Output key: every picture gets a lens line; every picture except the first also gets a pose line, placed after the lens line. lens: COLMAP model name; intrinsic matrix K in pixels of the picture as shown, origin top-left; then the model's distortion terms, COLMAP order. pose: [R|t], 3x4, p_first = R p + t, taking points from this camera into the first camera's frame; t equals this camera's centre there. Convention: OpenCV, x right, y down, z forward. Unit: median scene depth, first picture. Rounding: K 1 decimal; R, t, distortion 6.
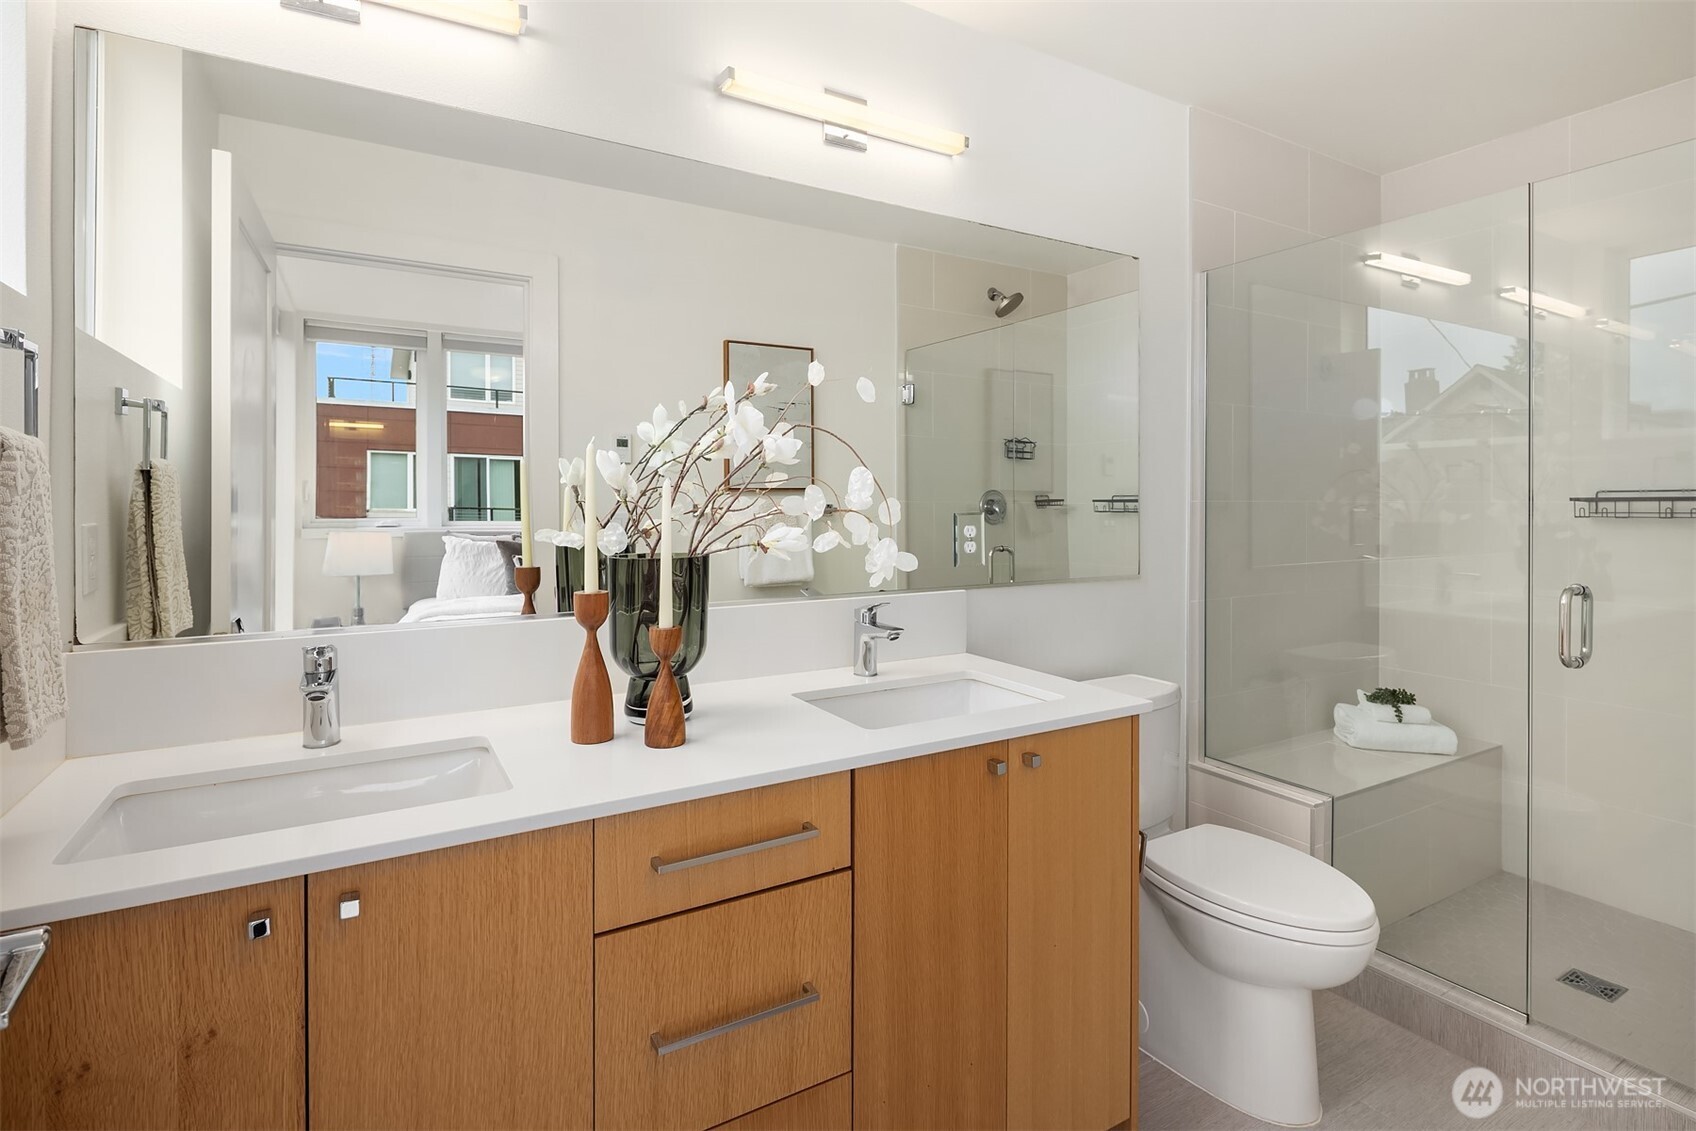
lens RADIAL K [[820.9, 0, 849.7], [0, 820.9, 510.4], [0, 0, 1]] dist [-0.000342, -0.000100]
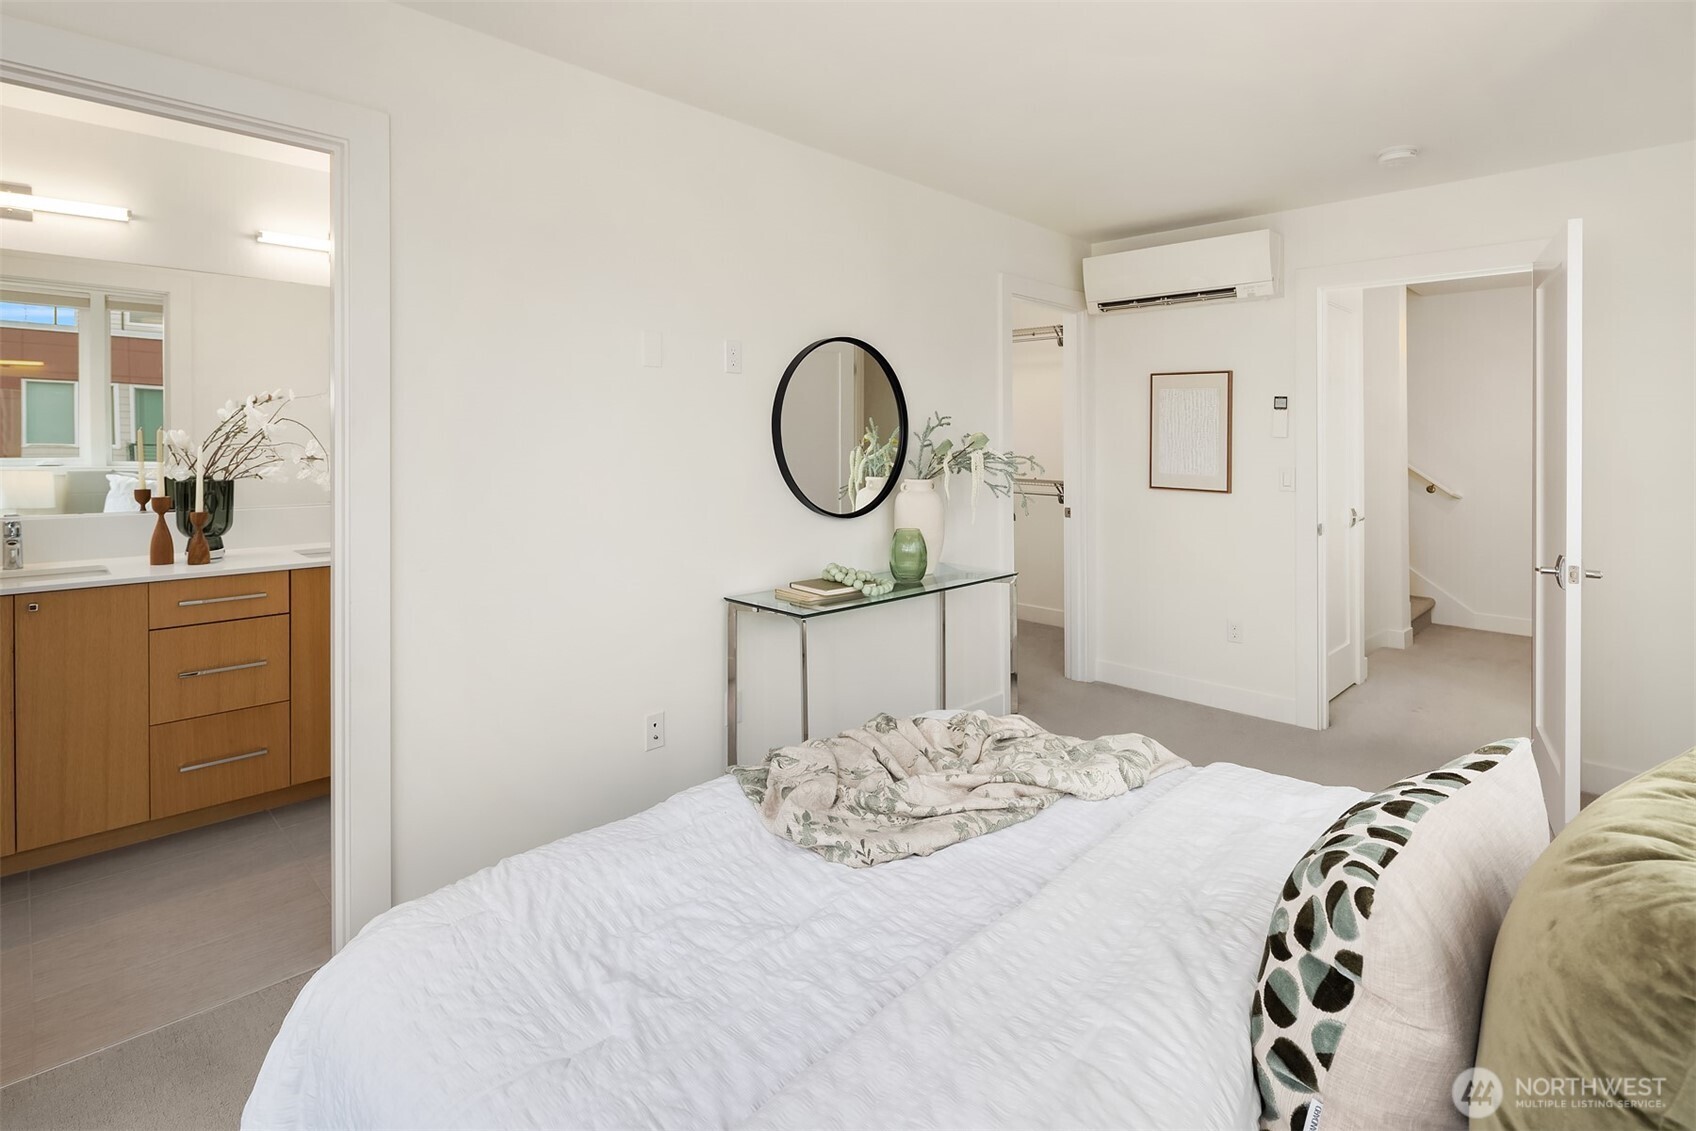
lens RADIAL K [[820.4, 0, 853.7], [0, 820.4, 452.2], [0, 0, 1]] dist [-0.012148, -0.000541]
pose [[0.963693, 0.000287, 0.267012, 0.795362], [-0.001947, 0.999980, 0.005952, -0.032734], [-0.267005, -0.006256, 0.963675, -1.418493]]
